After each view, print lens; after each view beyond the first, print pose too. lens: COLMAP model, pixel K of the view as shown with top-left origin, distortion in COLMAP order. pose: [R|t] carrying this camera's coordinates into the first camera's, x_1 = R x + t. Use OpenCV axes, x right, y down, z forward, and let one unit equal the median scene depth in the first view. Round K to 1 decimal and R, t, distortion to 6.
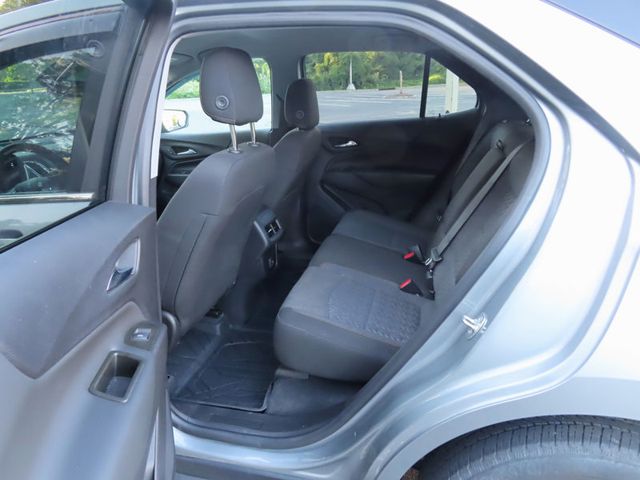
lens RADIAL K [[458.3, 0, 323.5], [0, 458.3, 239.2], [0, 0, 1]] dist [-0.014929, 0.013261]
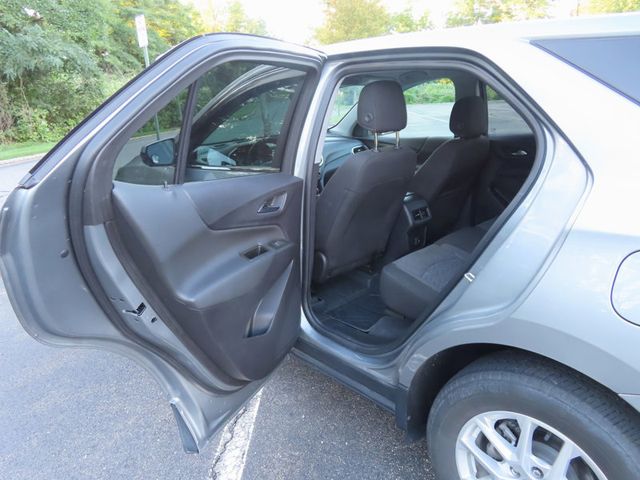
lens RADIAL K [[458.3, 0, 316.6], [0, 458.3, 240.3], [0, 0, 1]] dist [-0.014929, 0.013261]
pose [[0.844015, 0.158163, -0.512467, 0.437282], [-0.158187, 0.986432, 0.043915, 0.055276], [0.512460, 0.044001, 0.857583, -0.333466]]
